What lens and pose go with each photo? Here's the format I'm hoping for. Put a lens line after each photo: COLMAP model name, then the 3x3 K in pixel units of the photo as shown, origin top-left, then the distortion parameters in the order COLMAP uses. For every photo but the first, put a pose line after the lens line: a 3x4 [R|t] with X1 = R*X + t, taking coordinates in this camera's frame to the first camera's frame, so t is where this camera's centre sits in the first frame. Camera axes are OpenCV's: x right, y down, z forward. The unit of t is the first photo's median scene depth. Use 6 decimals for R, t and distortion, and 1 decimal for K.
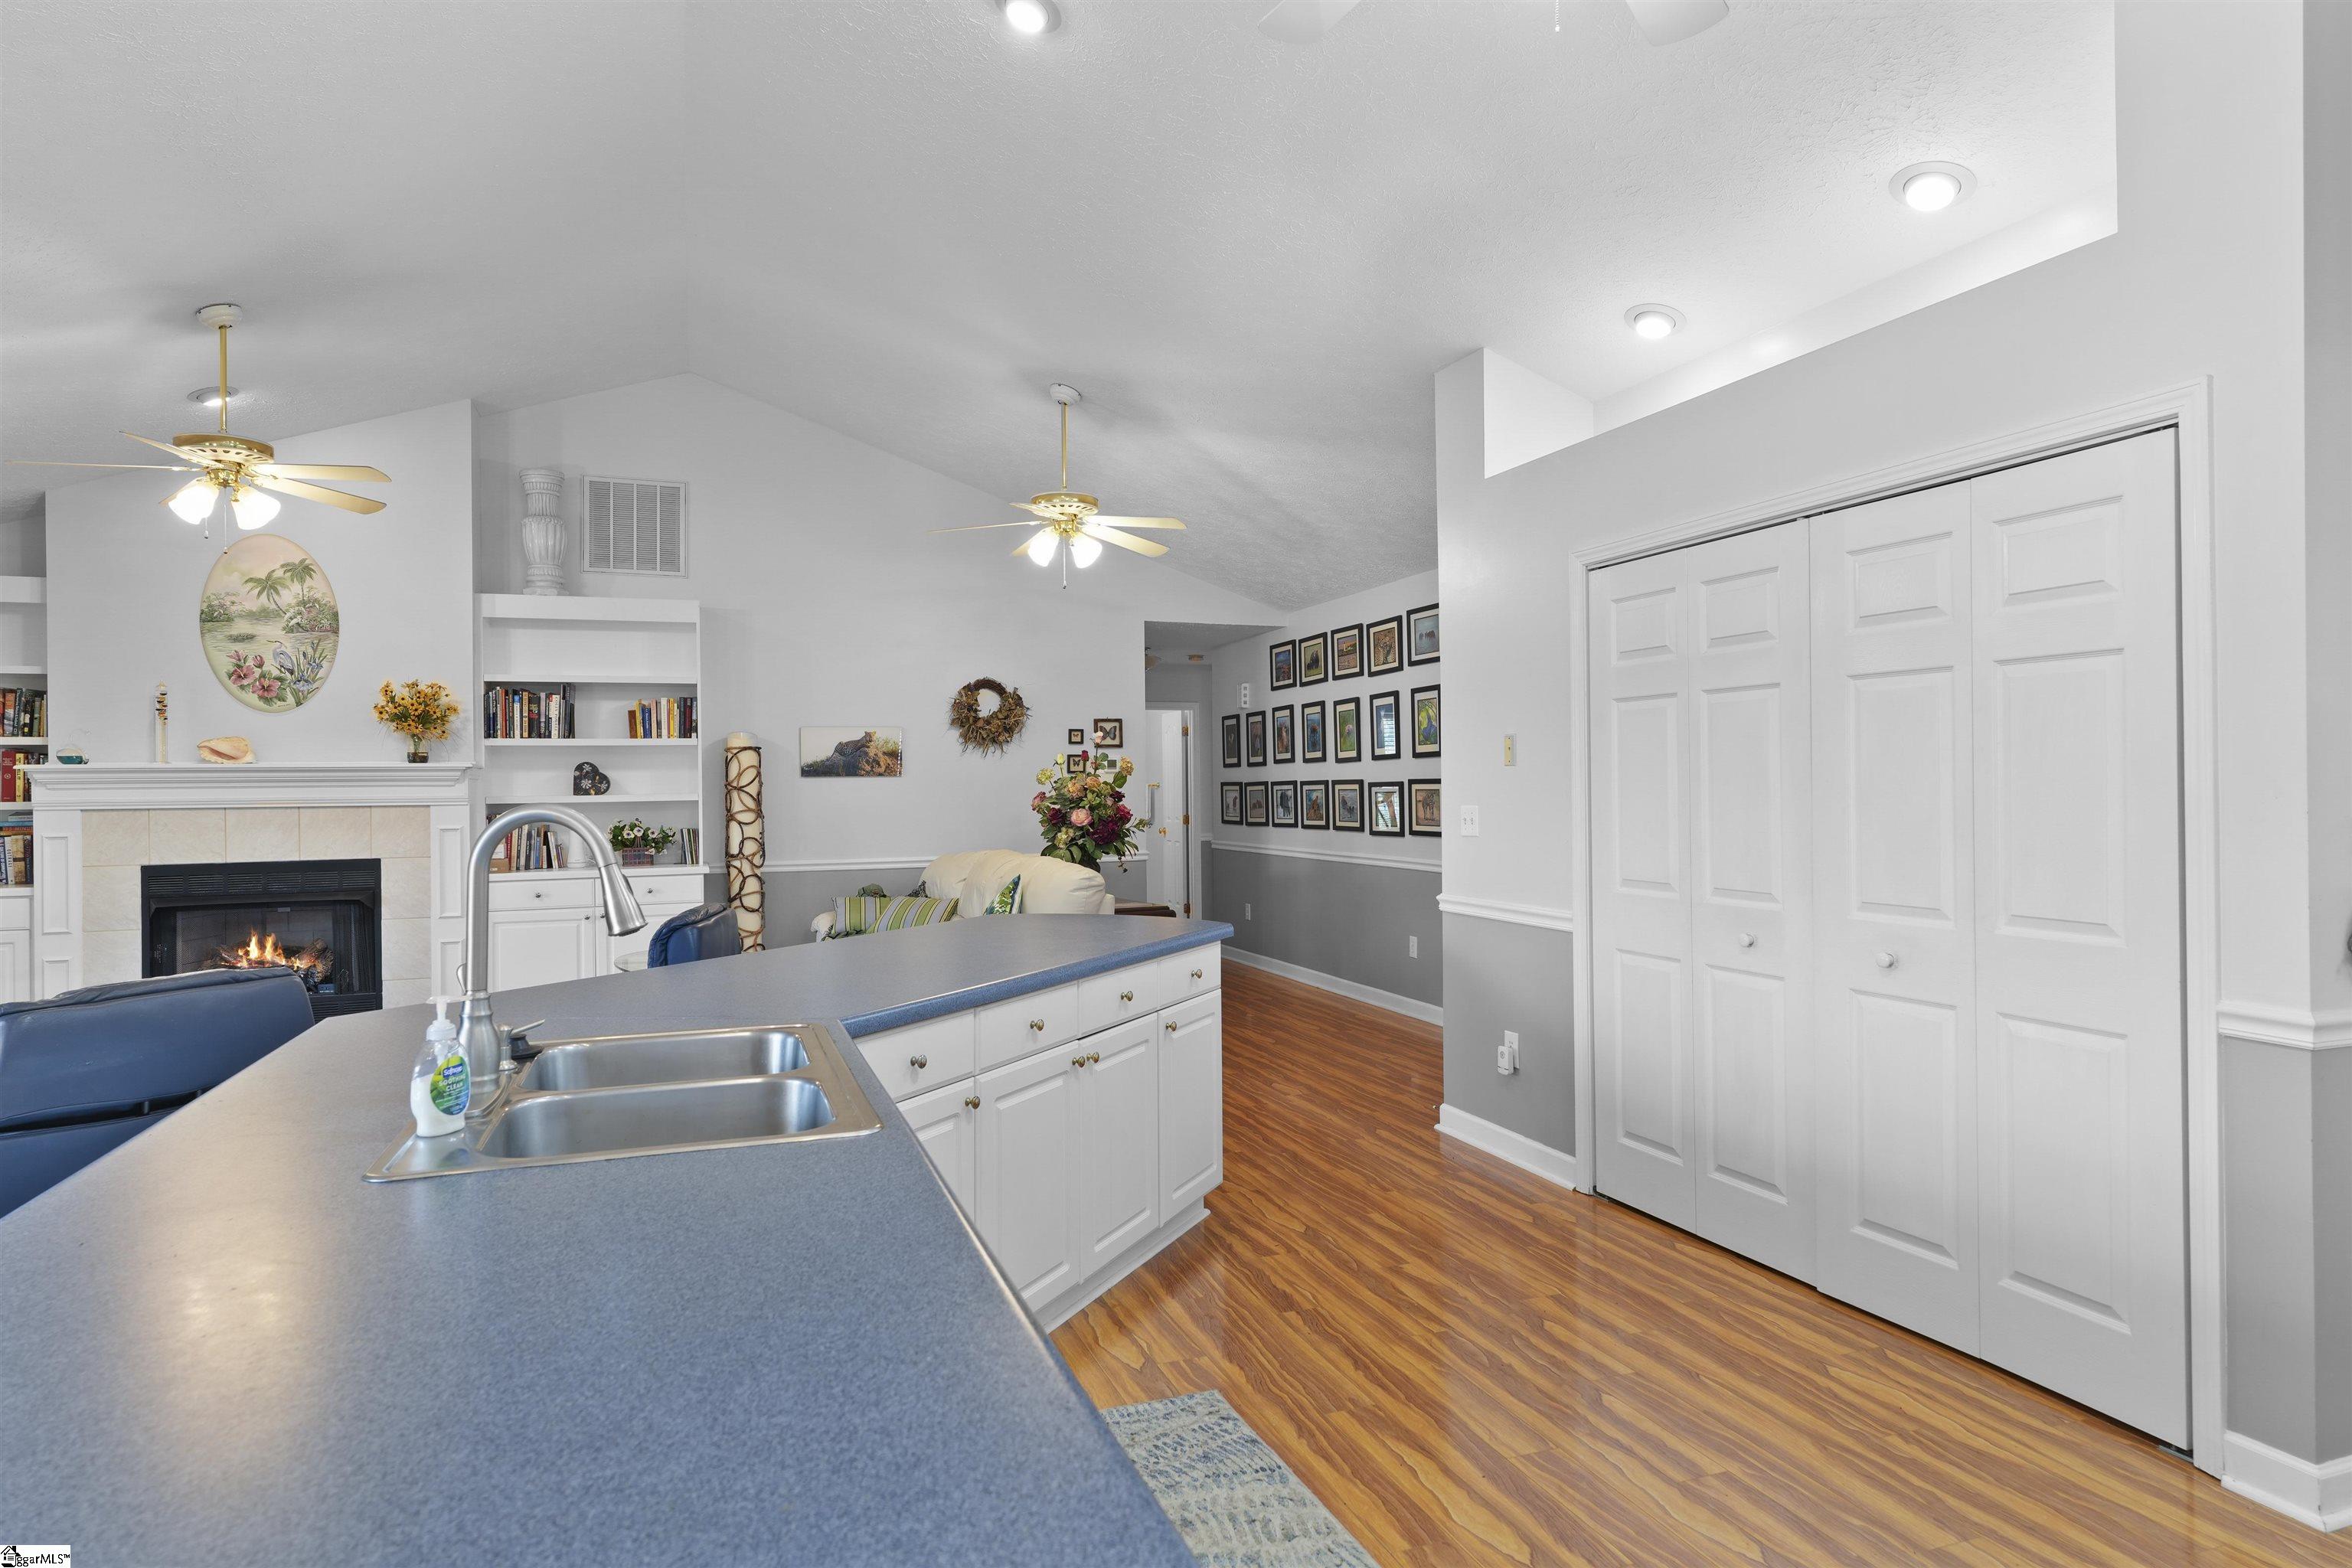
lens RADIAL K [[1330.2, 0, 1172.9], [0, 1330.2, 784.8], [0, 0, 1]] dist [0.007250, -0.001472]
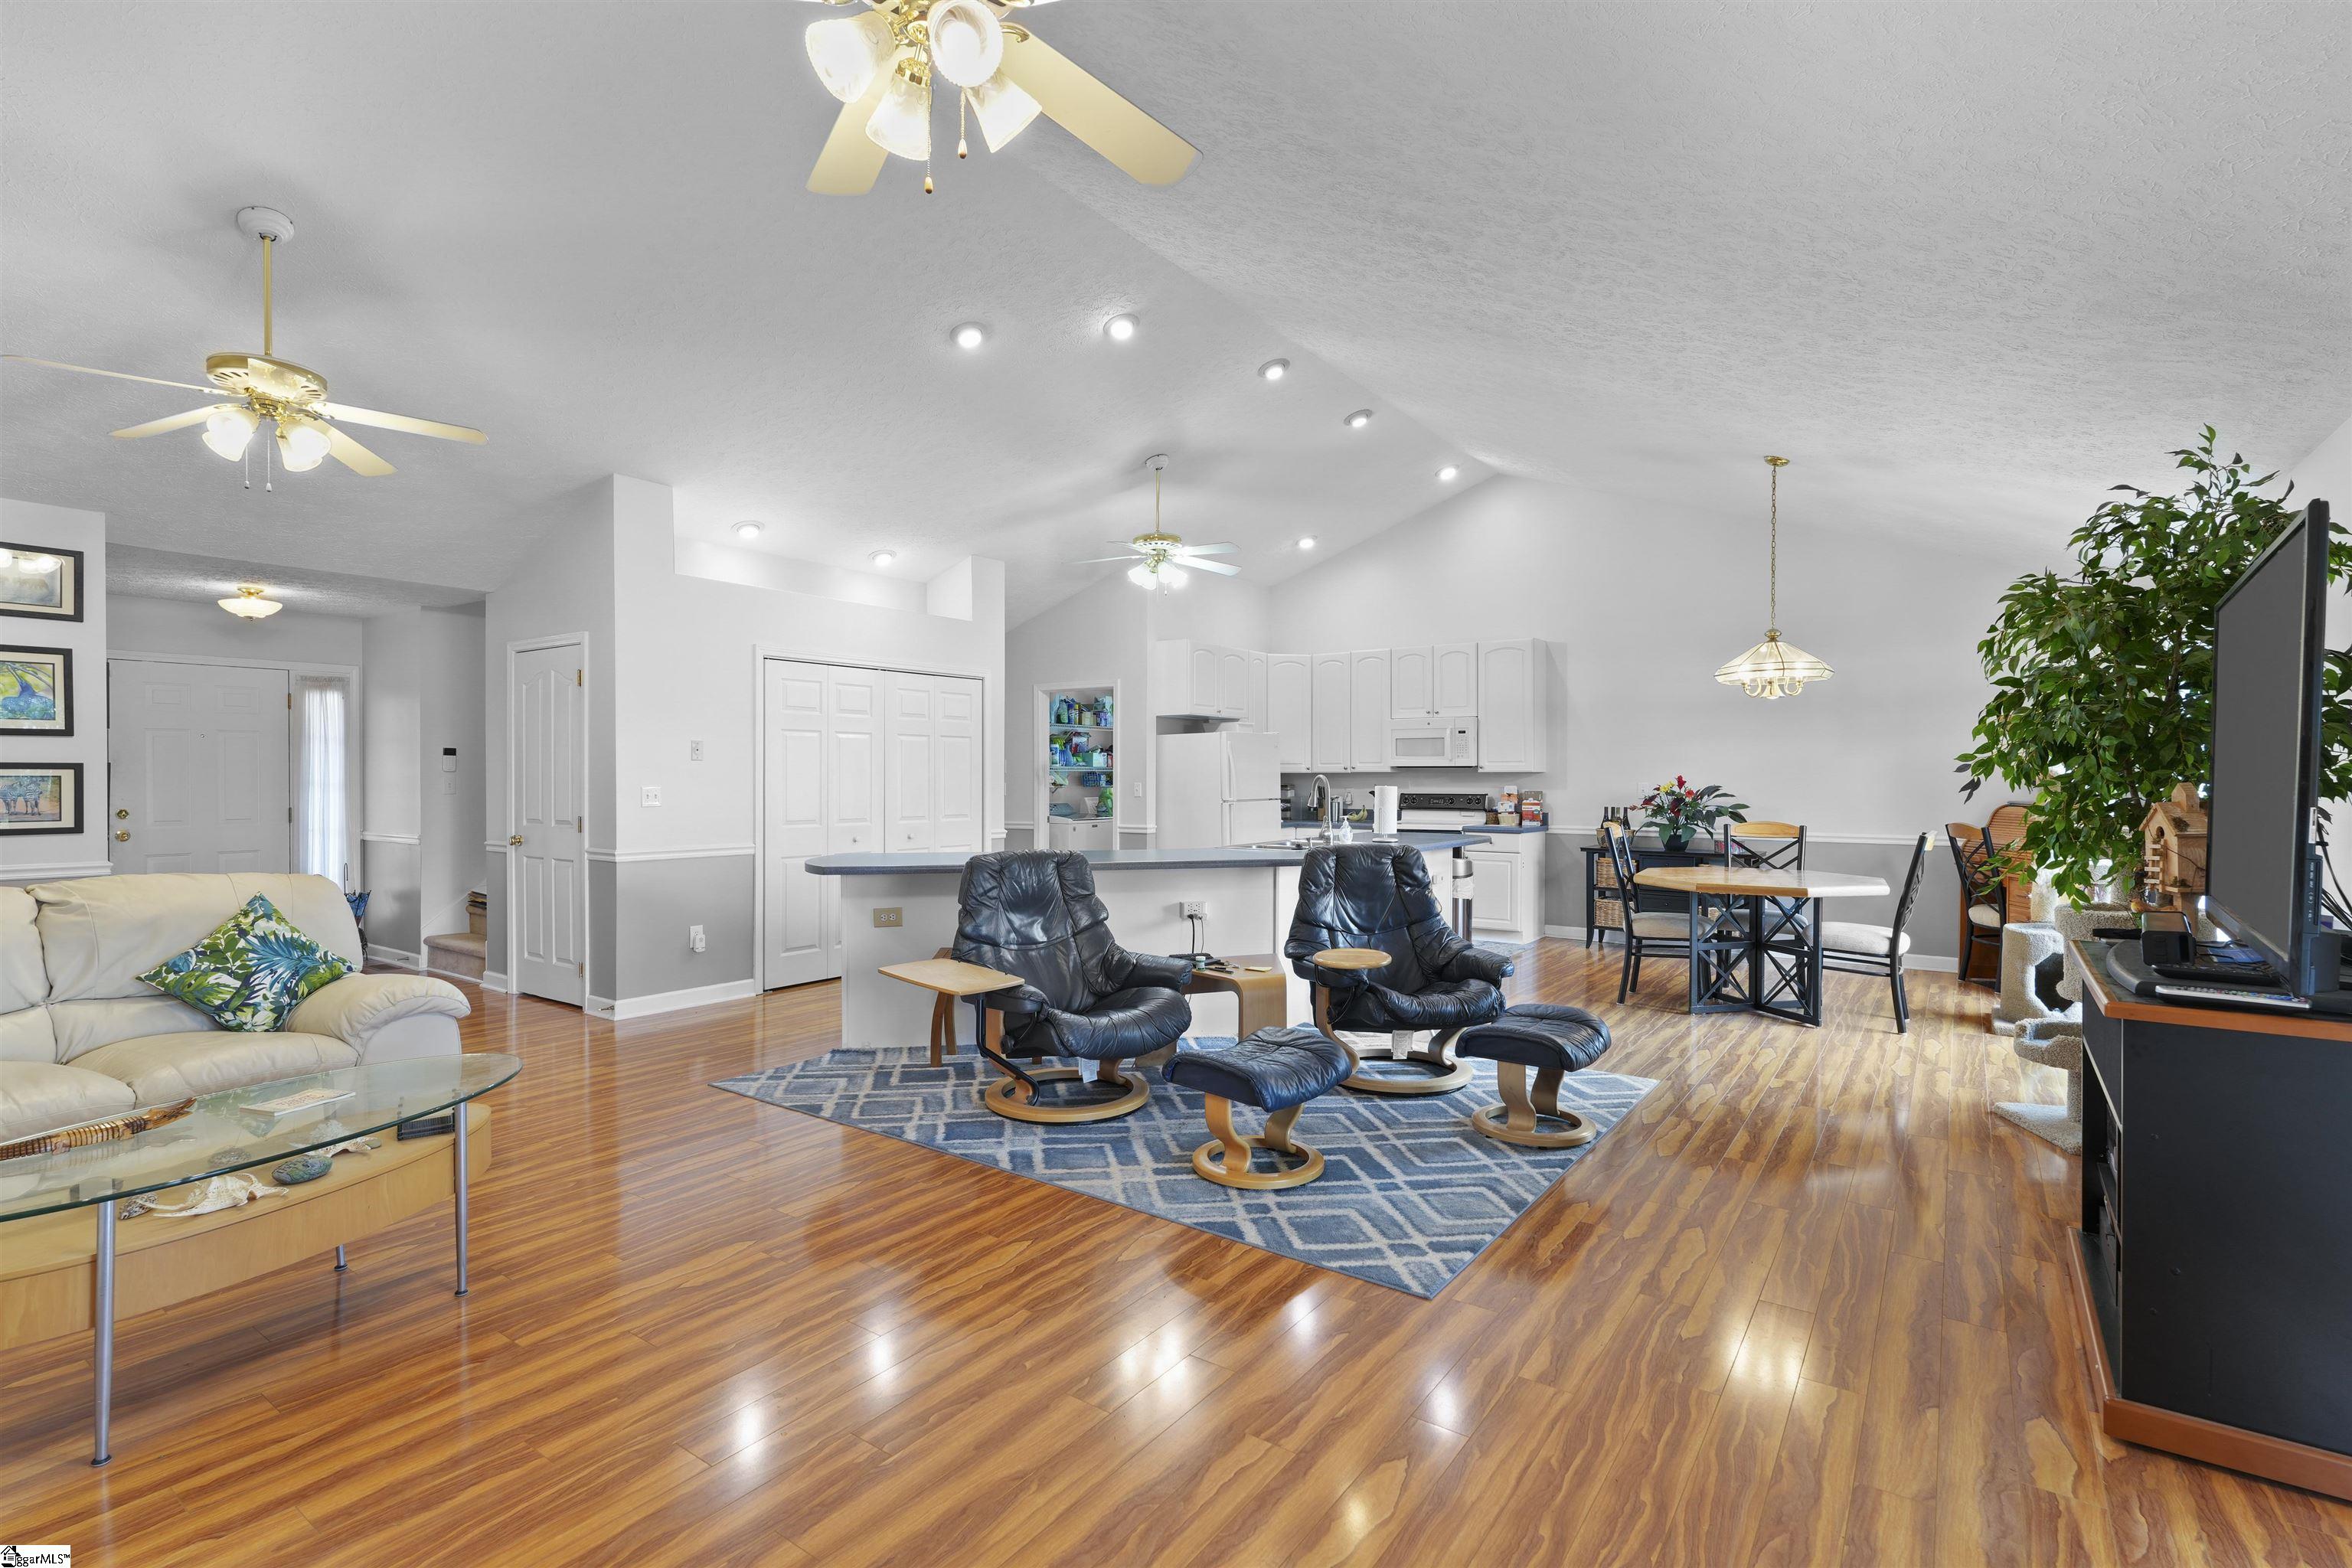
lens RADIAL K [[1086.2, 0, 1182.0], [0, 1086.2, 787.9], [0, 0, 1]] dist [0.000316, -0.000002]
pose [[-0.572116, 0.002623, 0.820169, -0.793586], [0.004230, 0.999991, -0.000247, 0.015324], [-0.820162, 0.003328, -0.572122, 0.868443]]
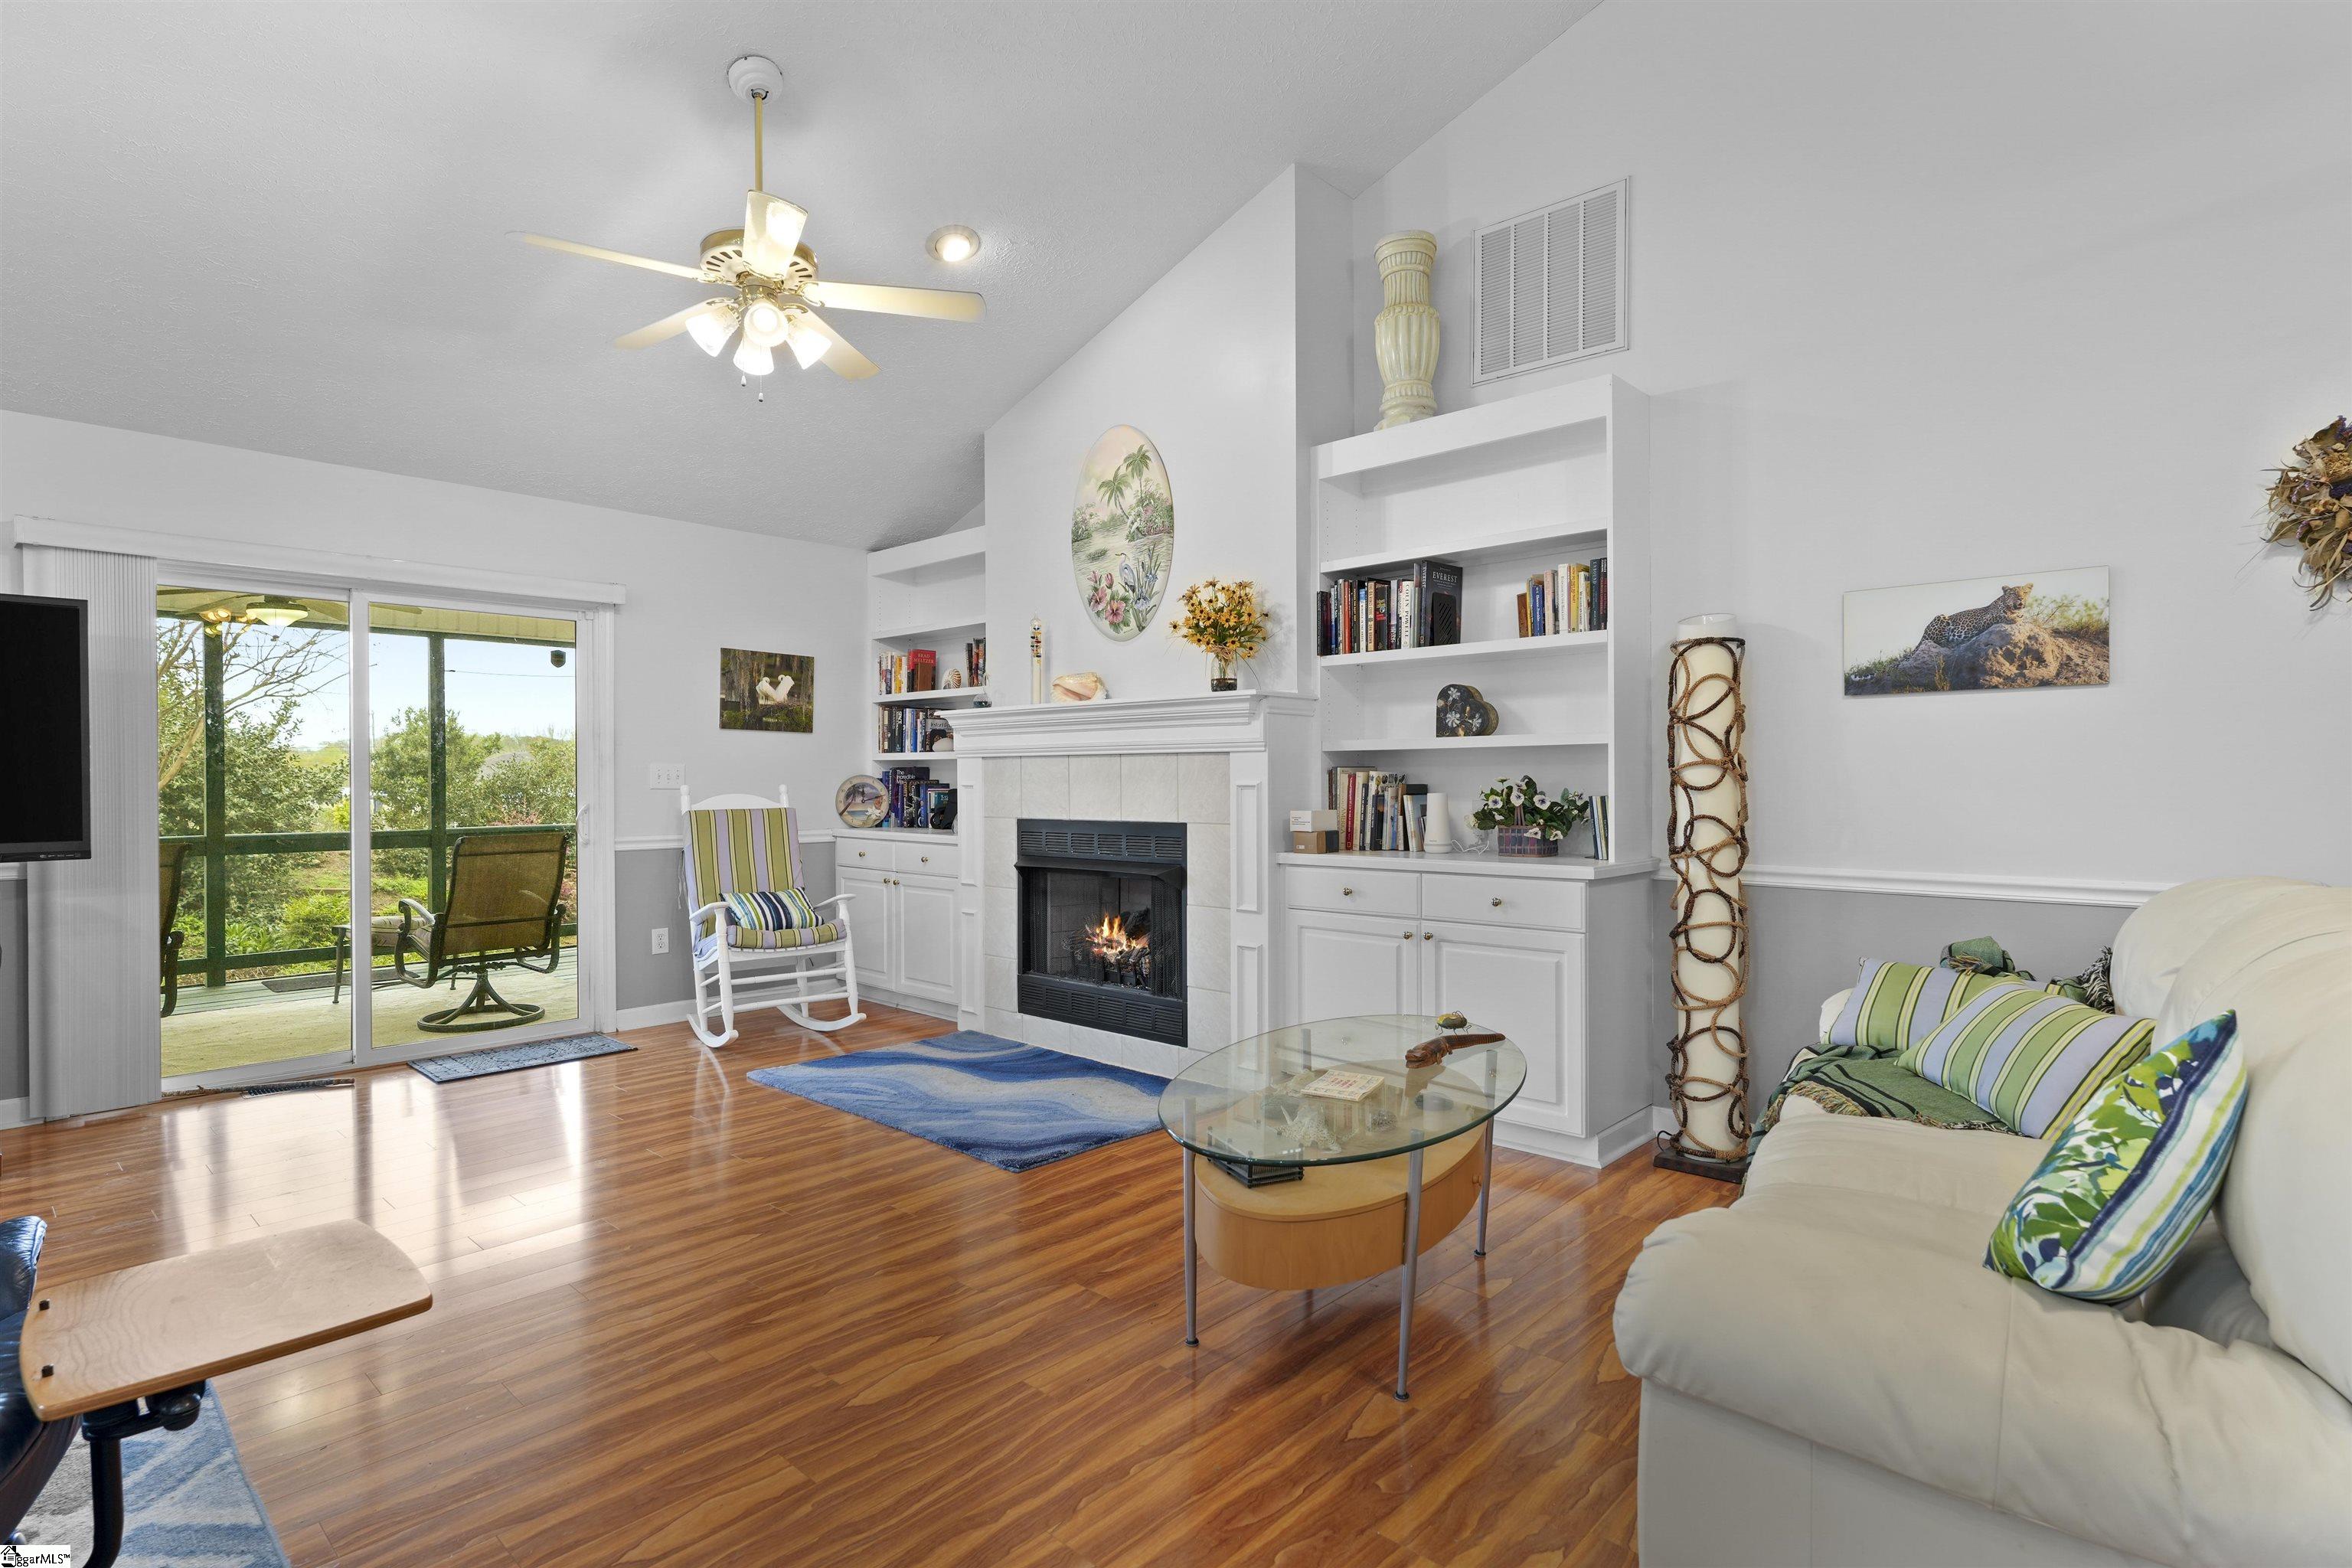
lens RADIAL K [[1158.1, 0, 1178.7], [0, 1158.1, 784.0], [0, 0, 1]] dist [-0.001349, 0.001363]
pose [[0.461494, 0.014951, -0.887017, -0.020569], [0.000213, 0.999856, 0.016964, 0.022269], [0.887143, -0.008018, 0.461424, 0.696650]]
